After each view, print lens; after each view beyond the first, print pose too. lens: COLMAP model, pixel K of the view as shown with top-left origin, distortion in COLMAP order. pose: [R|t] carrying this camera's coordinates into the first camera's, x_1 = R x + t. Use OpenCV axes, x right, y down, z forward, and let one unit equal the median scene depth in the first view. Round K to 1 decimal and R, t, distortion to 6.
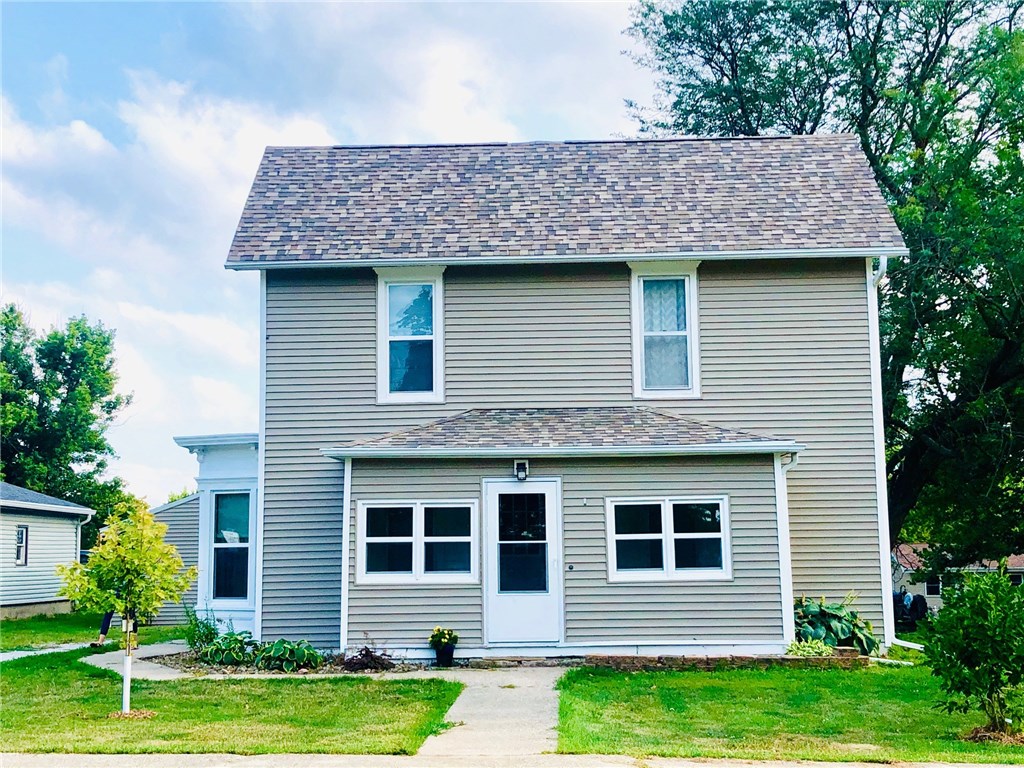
lens RADIAL K [[1368.0, 0, 512.1], [0, 1368.0, 383.7], [0, 0, 1]] dist [0.094938, 0.000000]
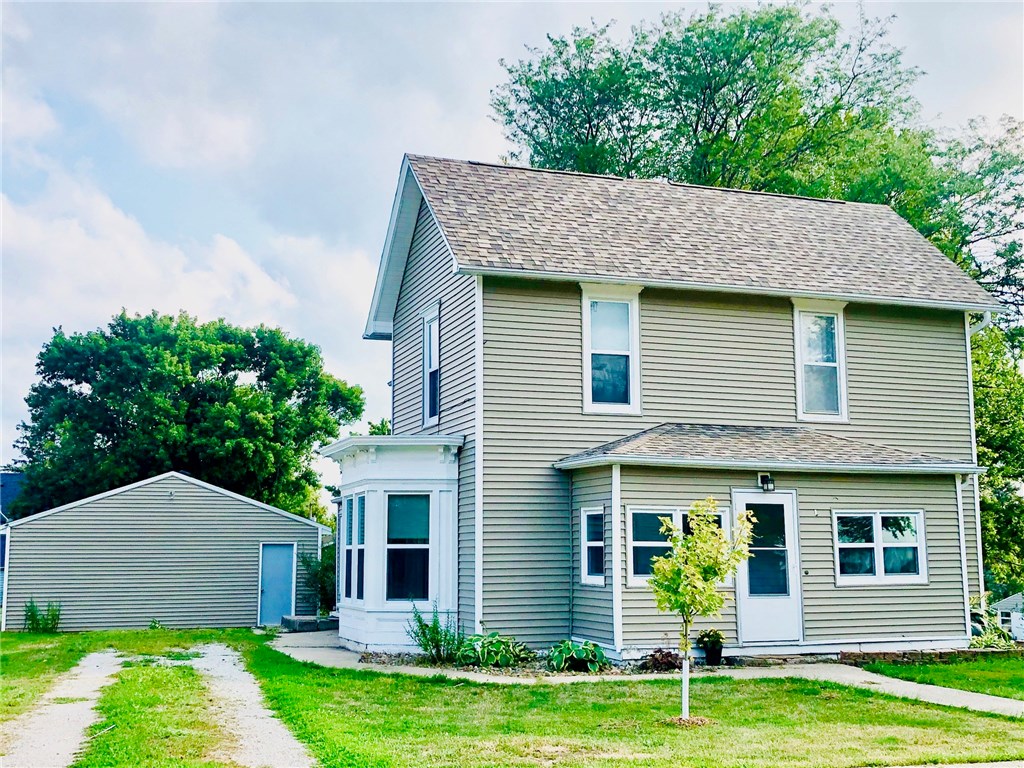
lens RADIAL K [[1225.3, 0, 511.6], [0, 1225.3, 382.9], [0, 0, 1]] dist [-0.005479, 0.000000]
pose [[0.935478, 0.060954, 0.348087, -0.522465], [-0.054392, 0.998110, -0.028604, 0.023594], [-0.349173, 0.007825, 0.937026, 0.163268]]
